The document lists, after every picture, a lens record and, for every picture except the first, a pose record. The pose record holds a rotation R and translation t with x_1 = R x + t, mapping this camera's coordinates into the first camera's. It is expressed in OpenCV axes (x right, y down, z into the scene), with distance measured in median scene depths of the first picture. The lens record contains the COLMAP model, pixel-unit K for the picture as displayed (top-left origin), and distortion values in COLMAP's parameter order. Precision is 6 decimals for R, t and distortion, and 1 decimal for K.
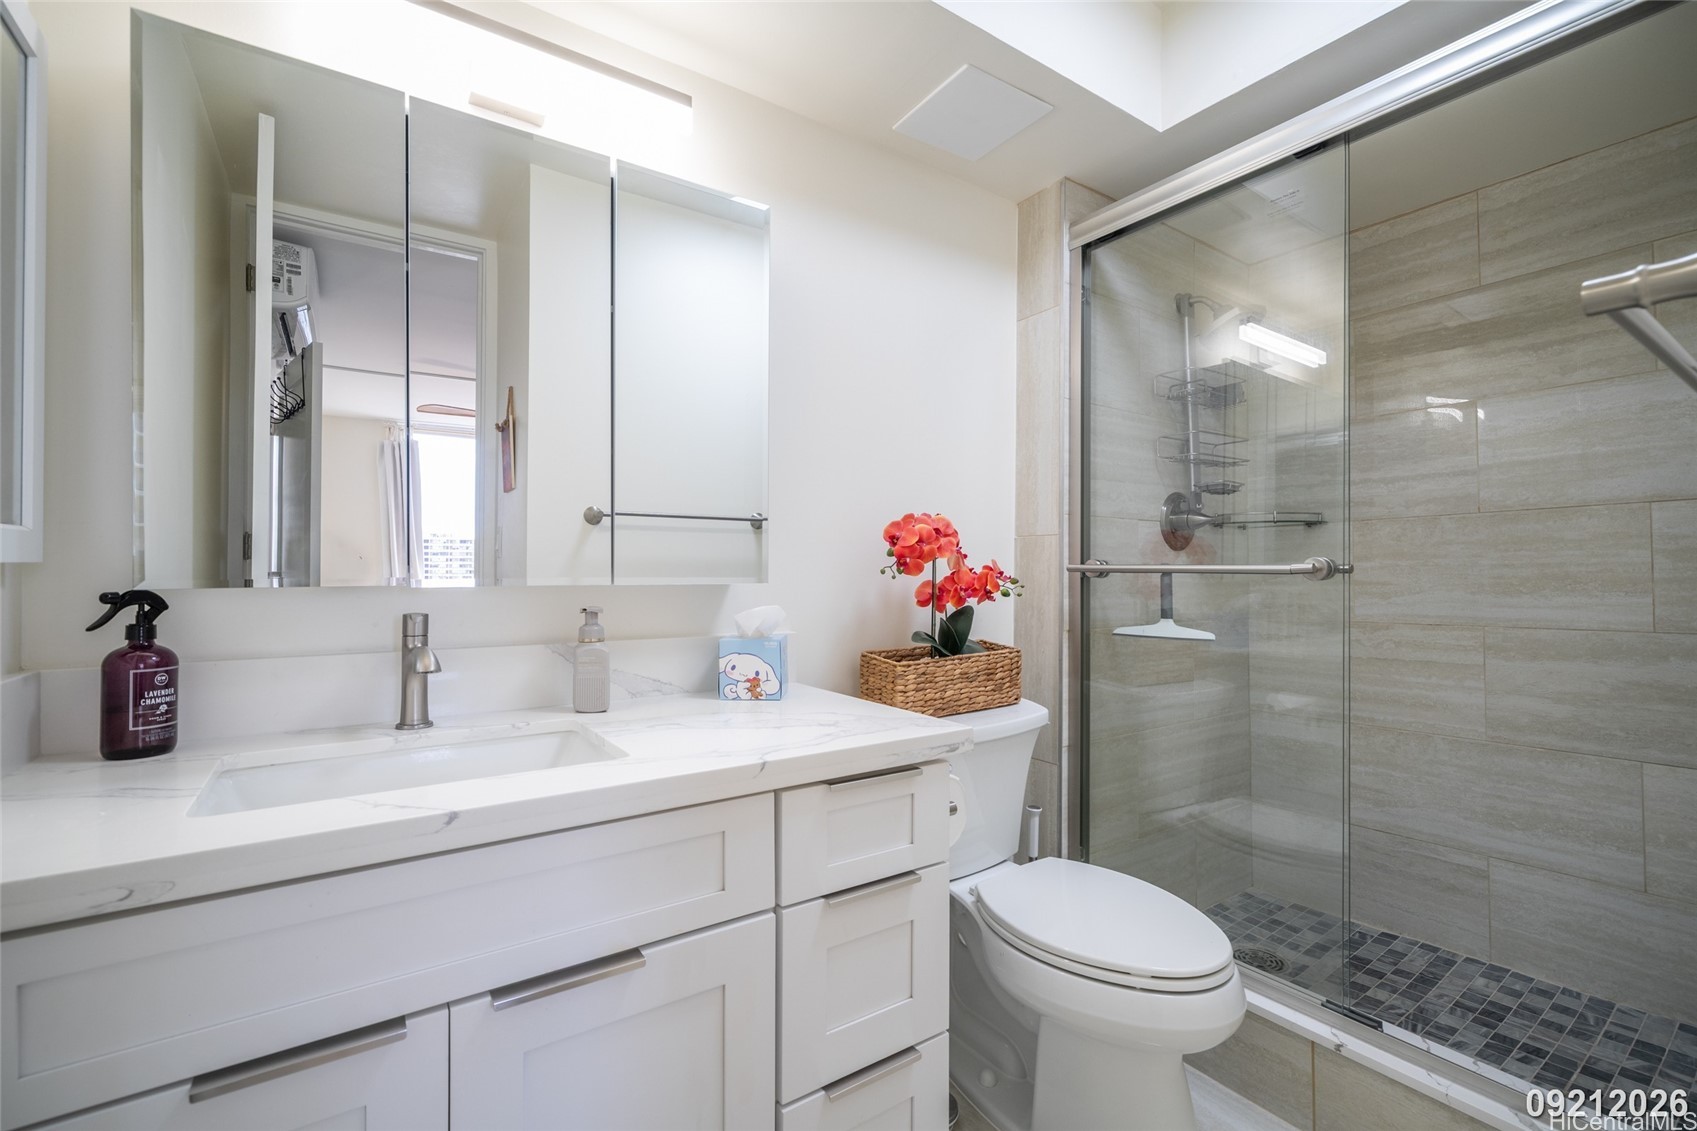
lens RADIAL K [[737.8, 0, 850.3], [0, 737.8, 554.9], [0, 0, 1]] dist [-0.001908, -0.000280]
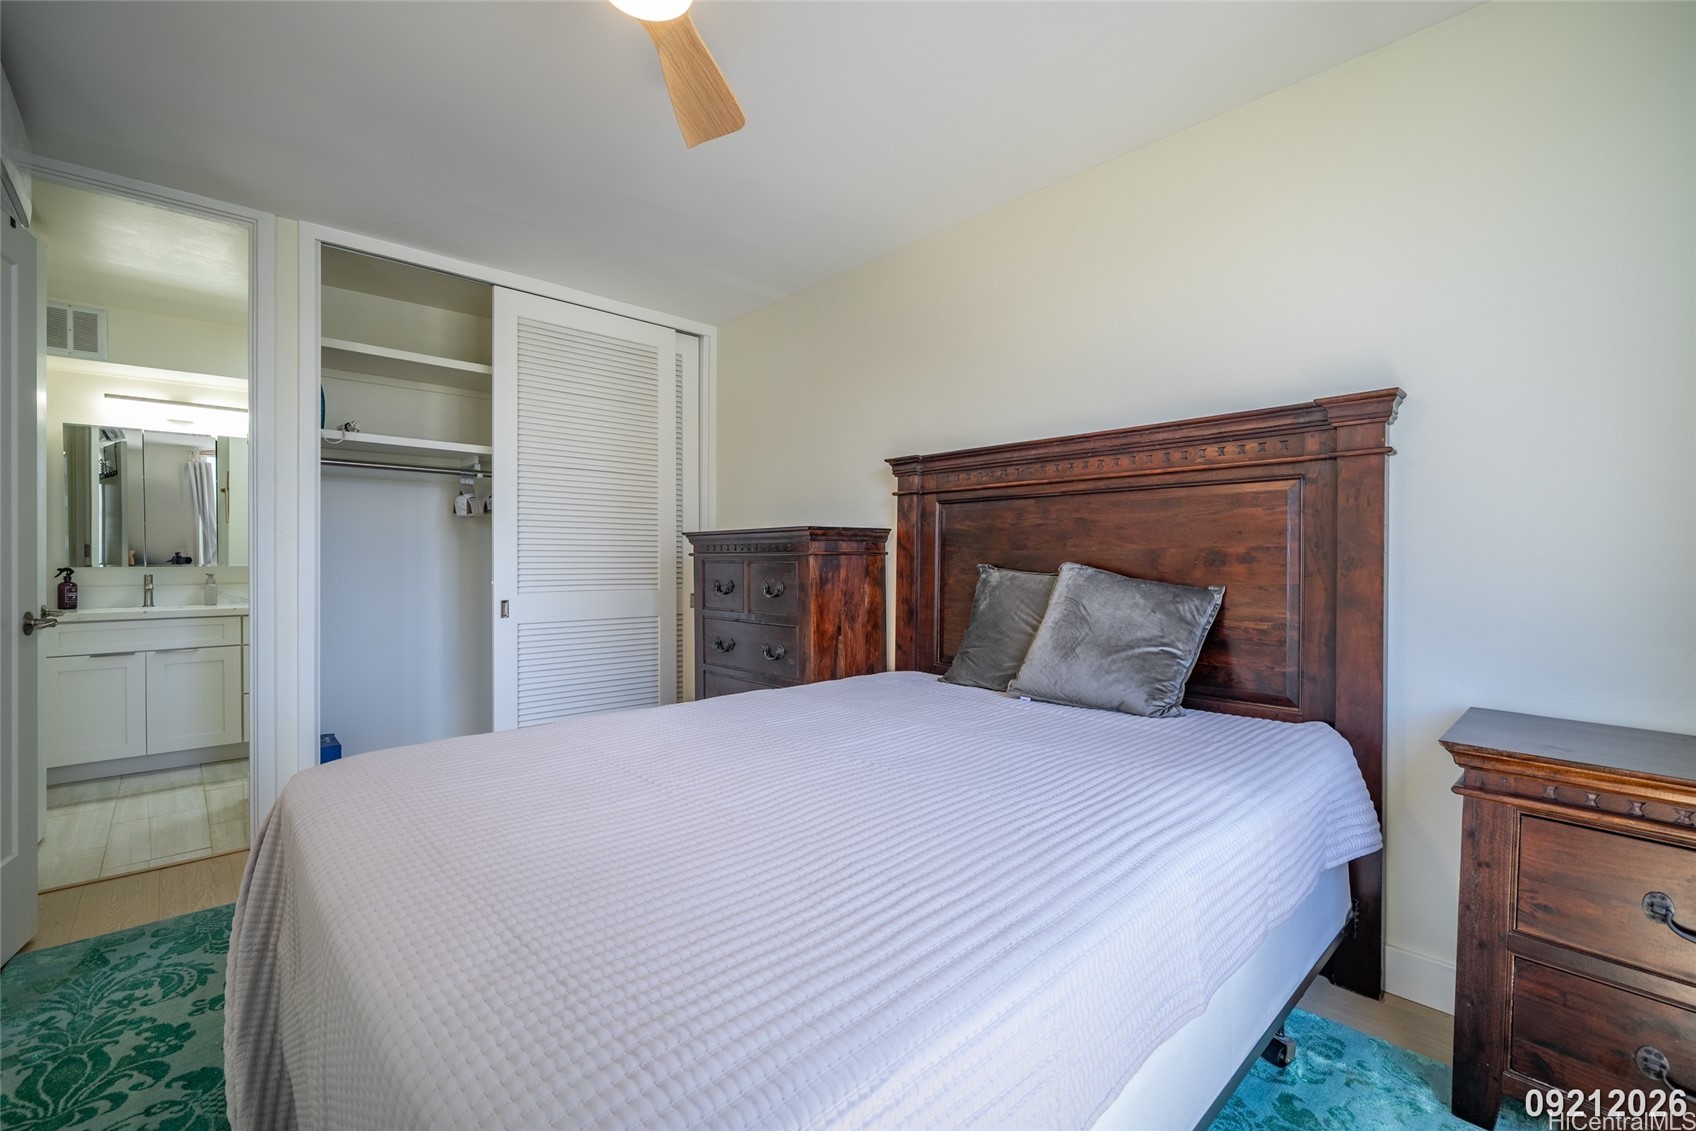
lens RADIAL K [[737.4, 0, 849.8], [0, 737.4, 554.9], [0, 0, 1]] dist [-0.001908, -0.000280]
pose [[0.990739, -0.000948, 0.135777, 2.678212], [-0.001754, 0.999803, 0.019782, -0.107541], [-0.135769, -0.019837, 0.990542, -3.495225]]
